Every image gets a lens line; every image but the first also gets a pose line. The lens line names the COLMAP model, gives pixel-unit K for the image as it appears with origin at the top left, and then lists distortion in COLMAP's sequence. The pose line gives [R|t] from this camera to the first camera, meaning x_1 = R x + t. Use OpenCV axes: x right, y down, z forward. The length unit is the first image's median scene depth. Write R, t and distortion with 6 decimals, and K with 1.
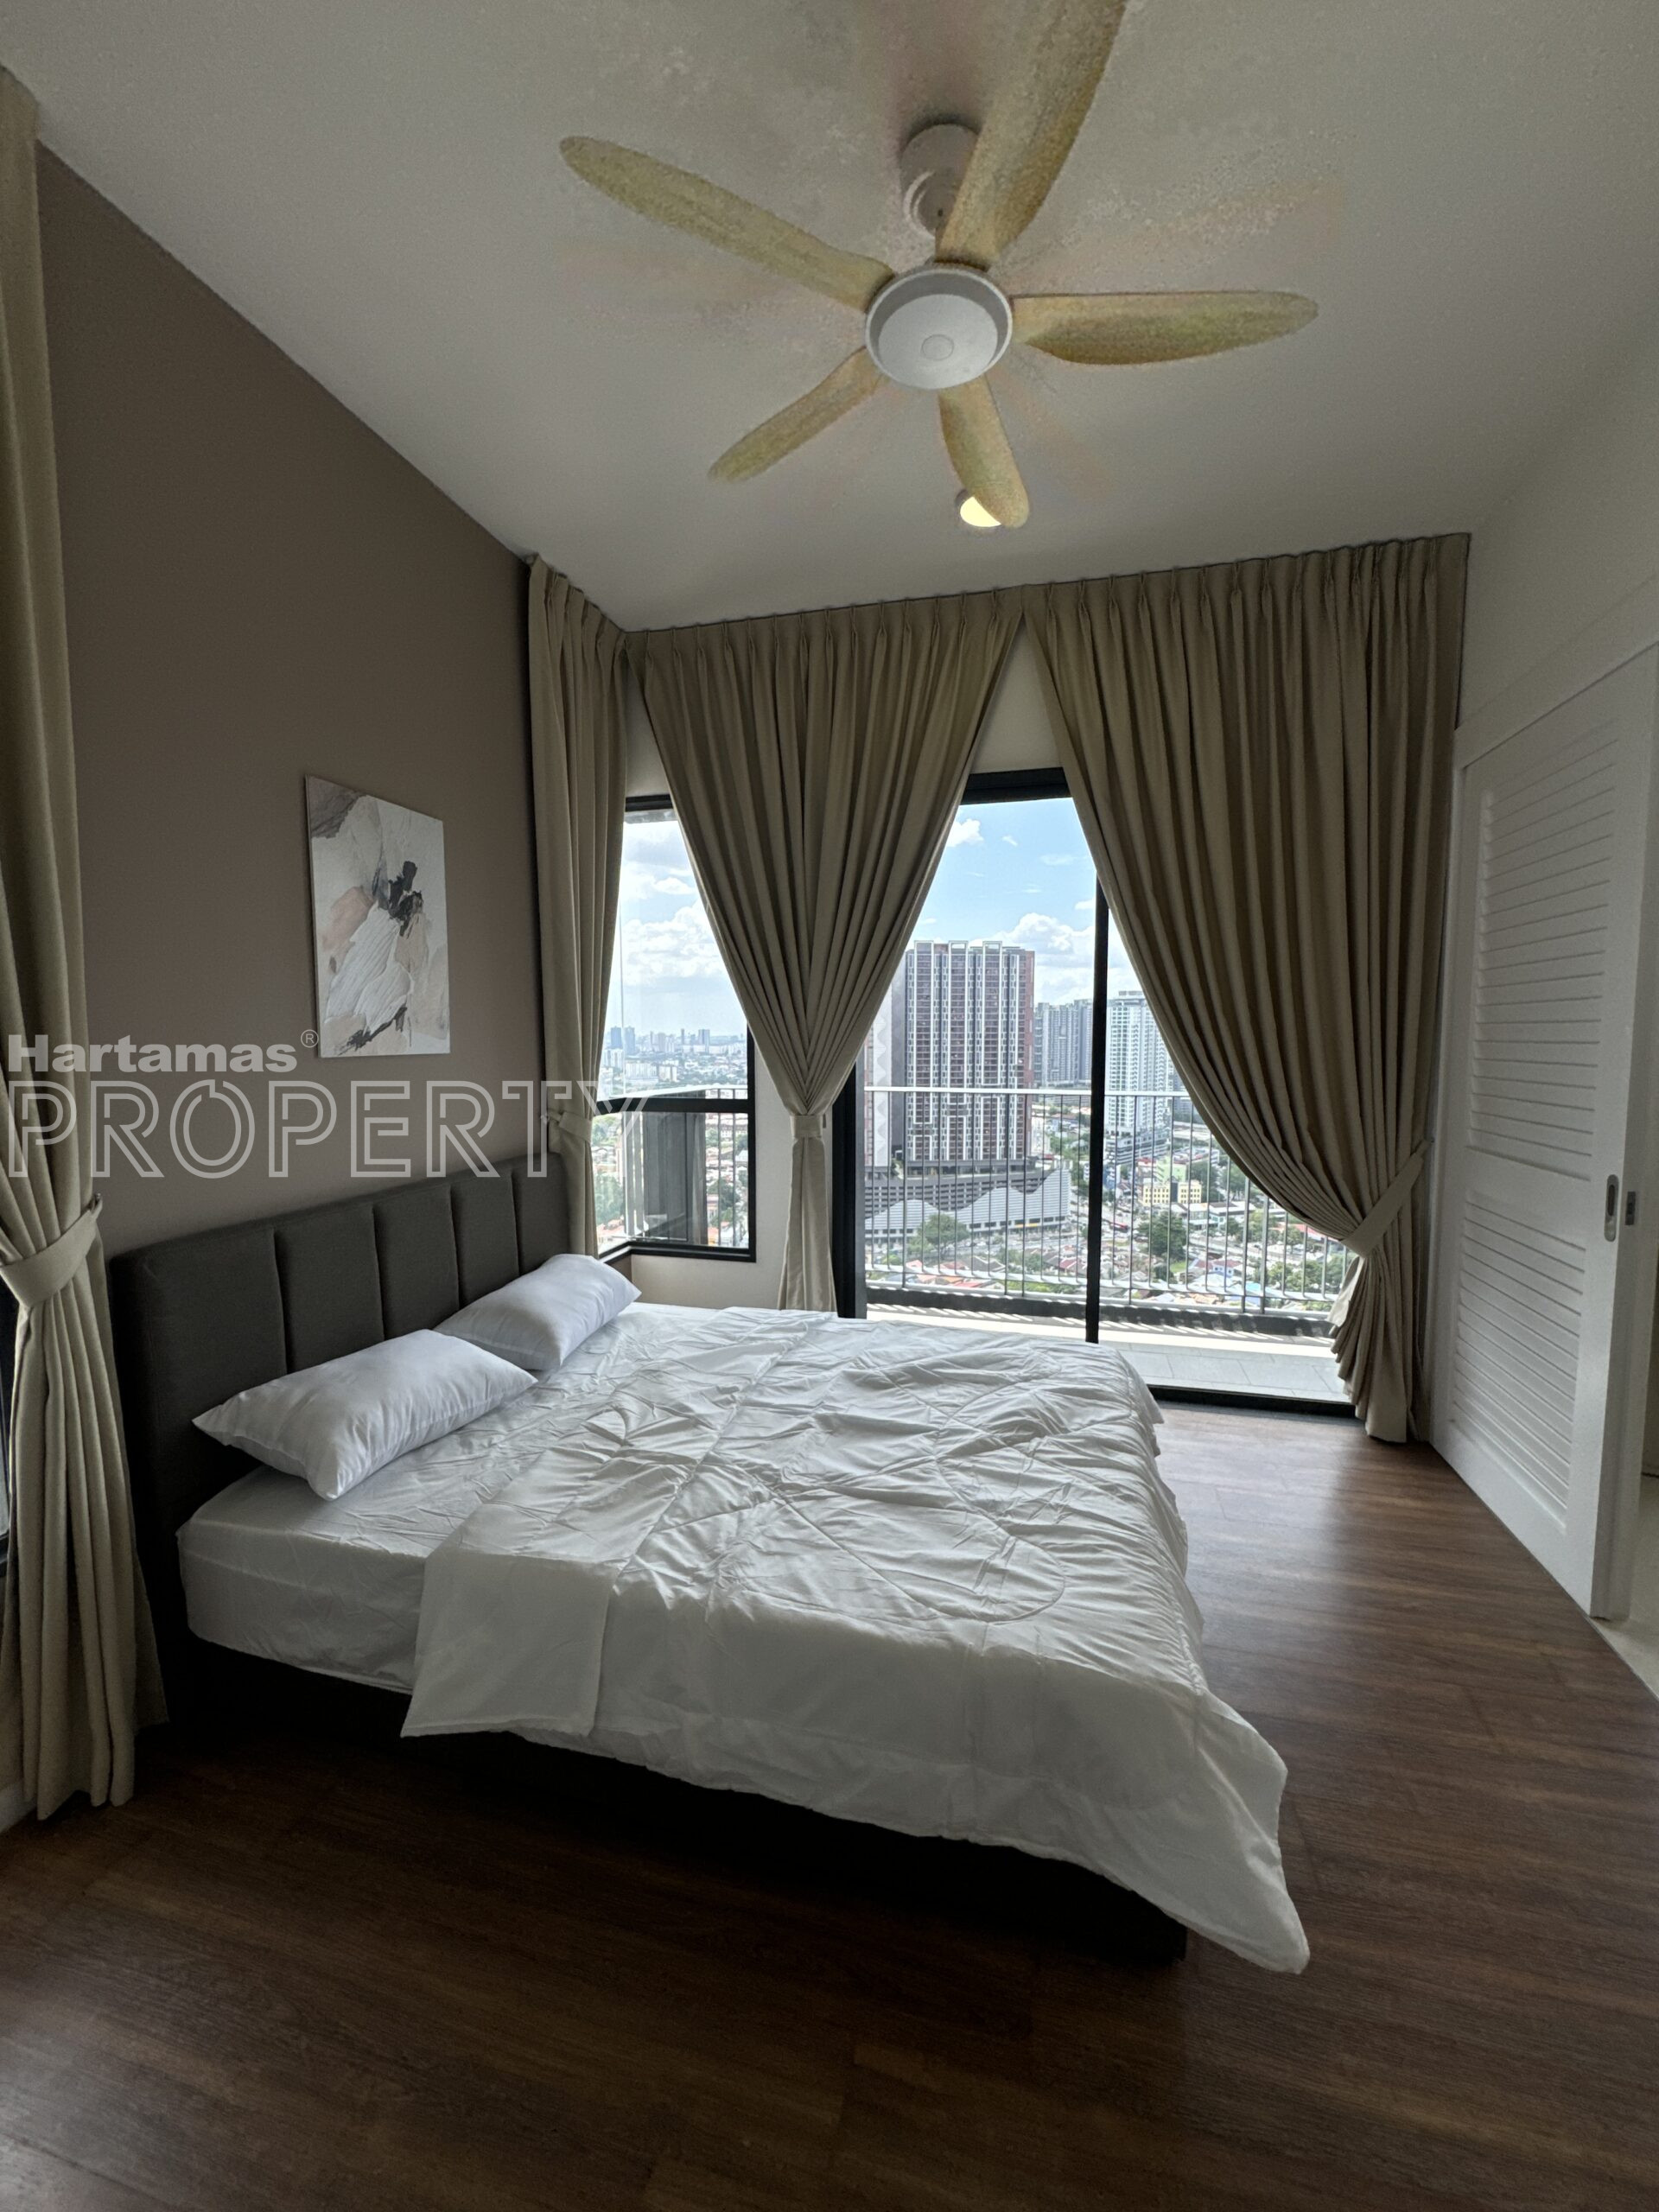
lens RADIAL K [[881.1, 0, 829.5], [0, 881.1, 1106.0], [0, 0, 1]] dist [-0.001991, -0.000152]
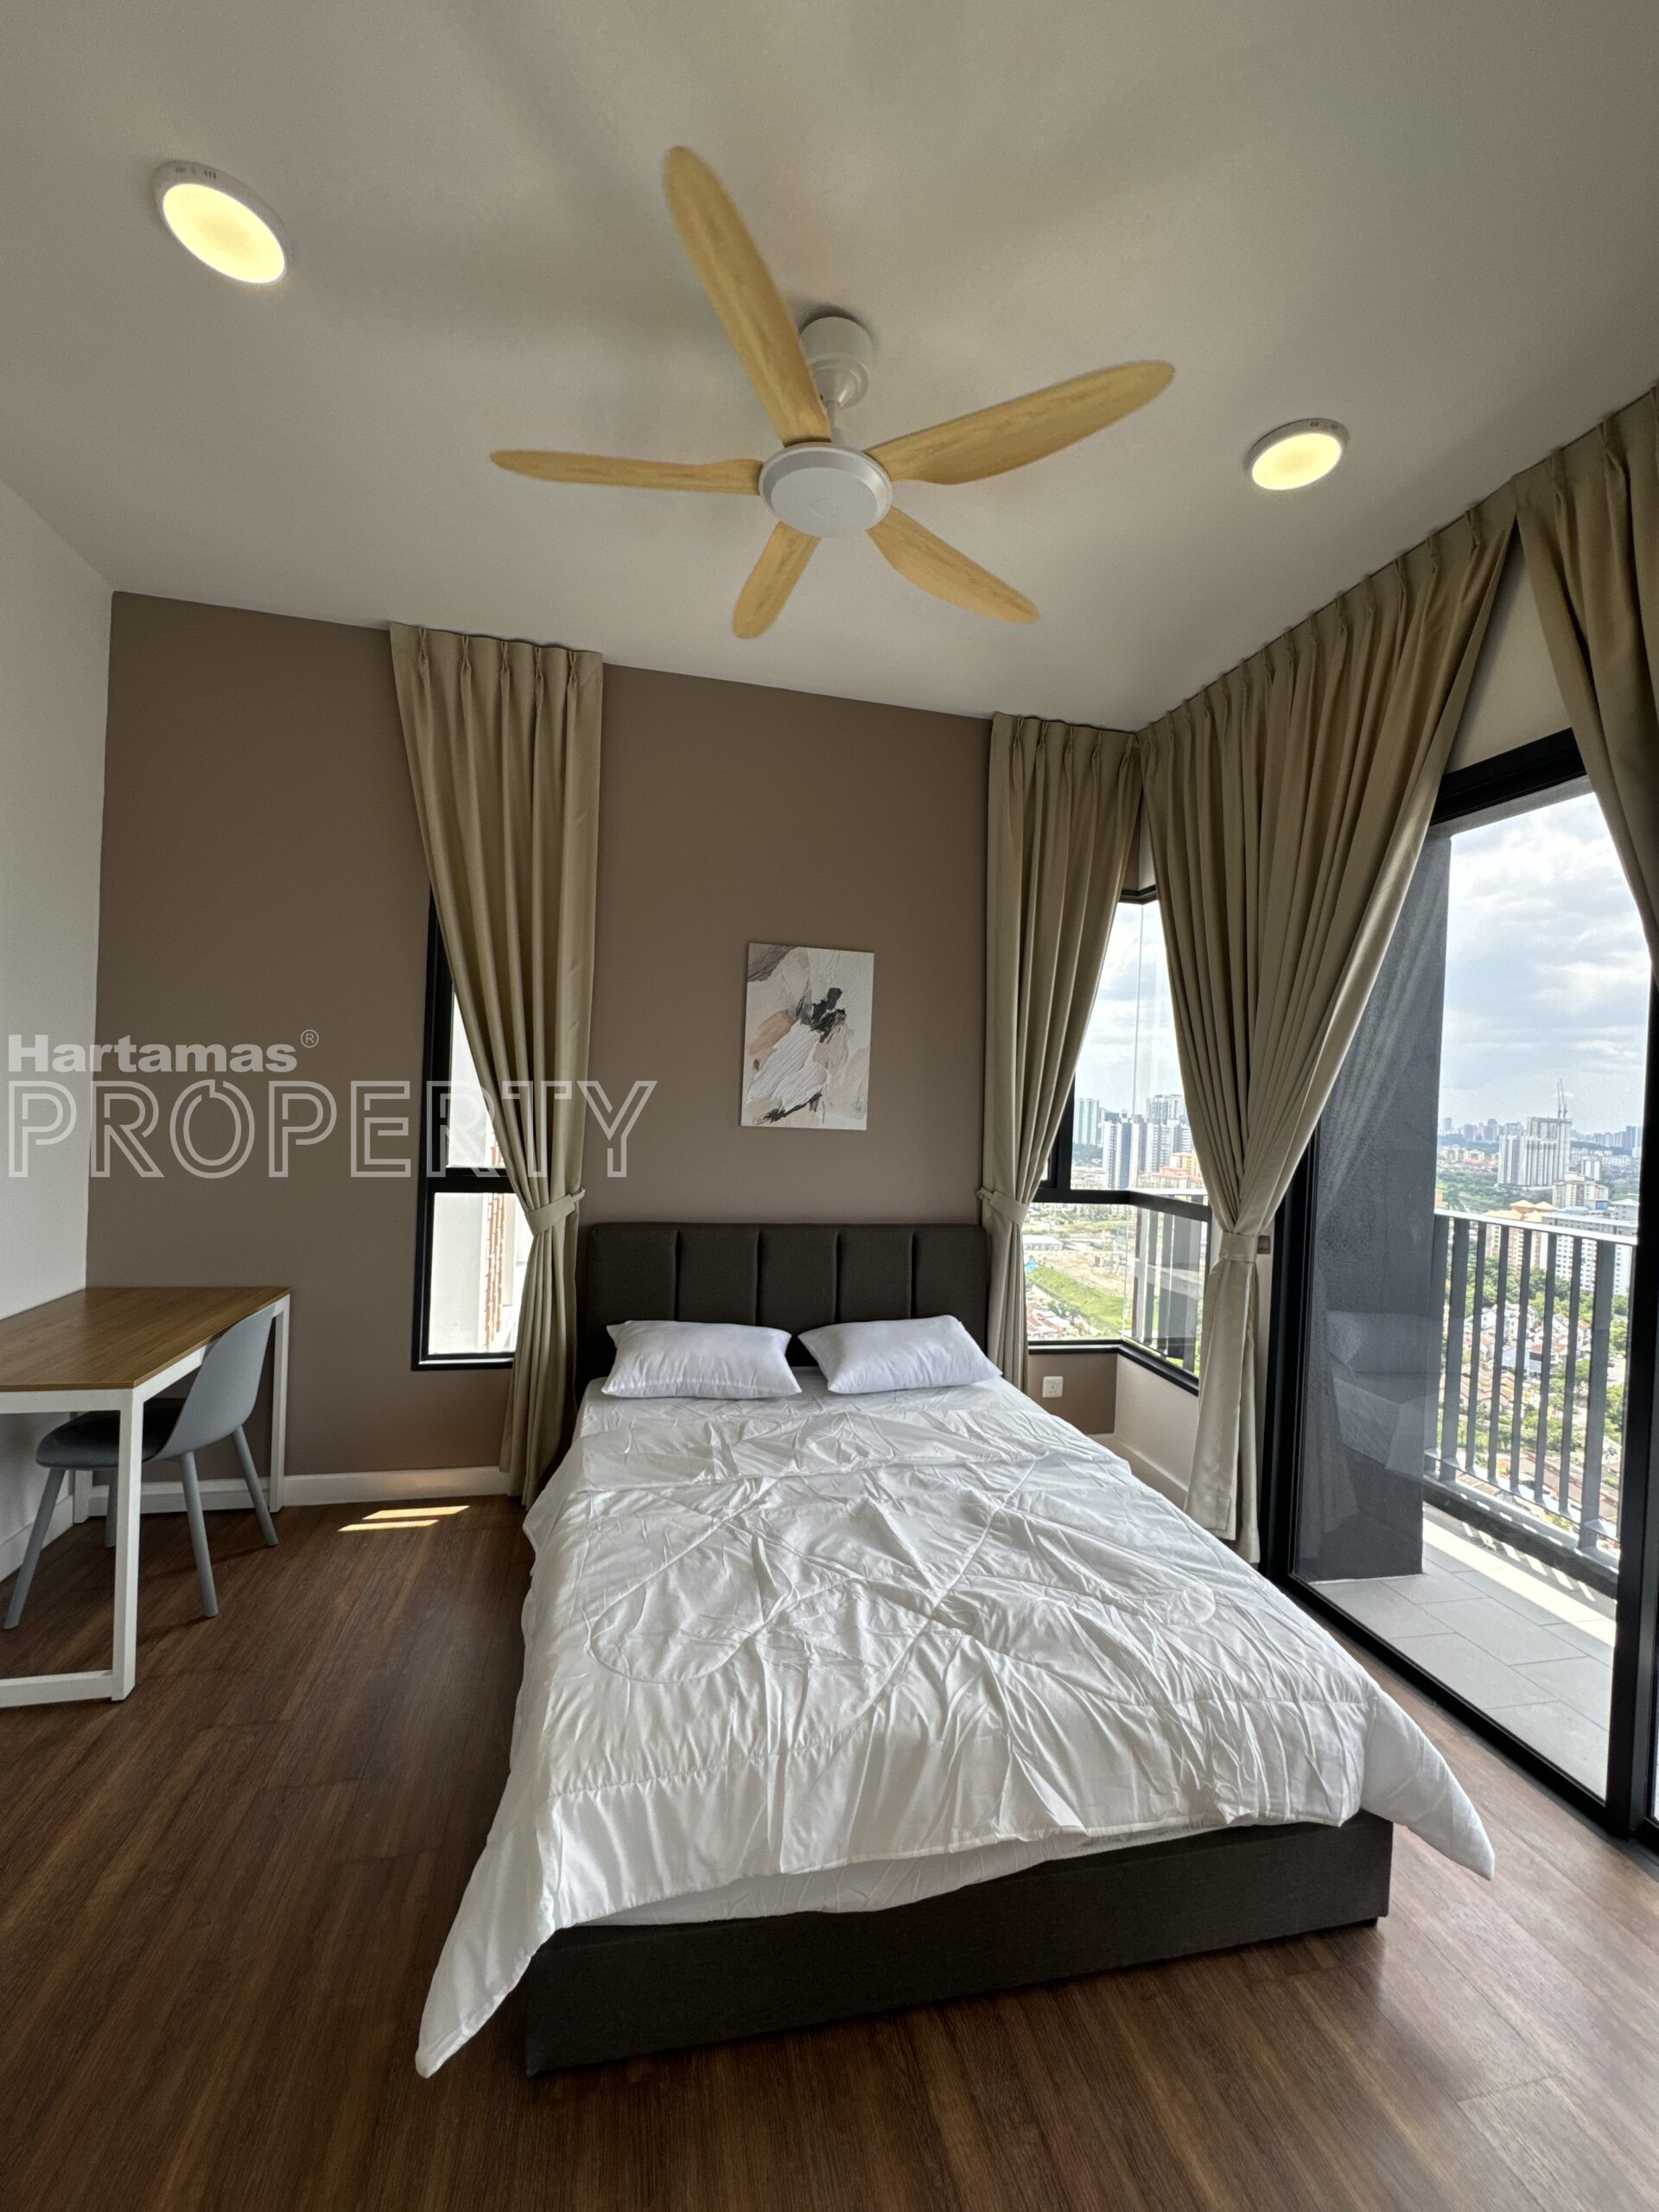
lens RADIAL K [[881.2, 0, 833.8], [0, 881.2, 1108.3], [0, 0, 1]] dist [-0.000200, -0.000140]
pose [[0.469485, 0.030226, -0.882423, 0.768077], [-0.118589, 0.992517, -0.029098, -0.055609], [0.874940, 0.118307, 0.469557, 0.399529]]
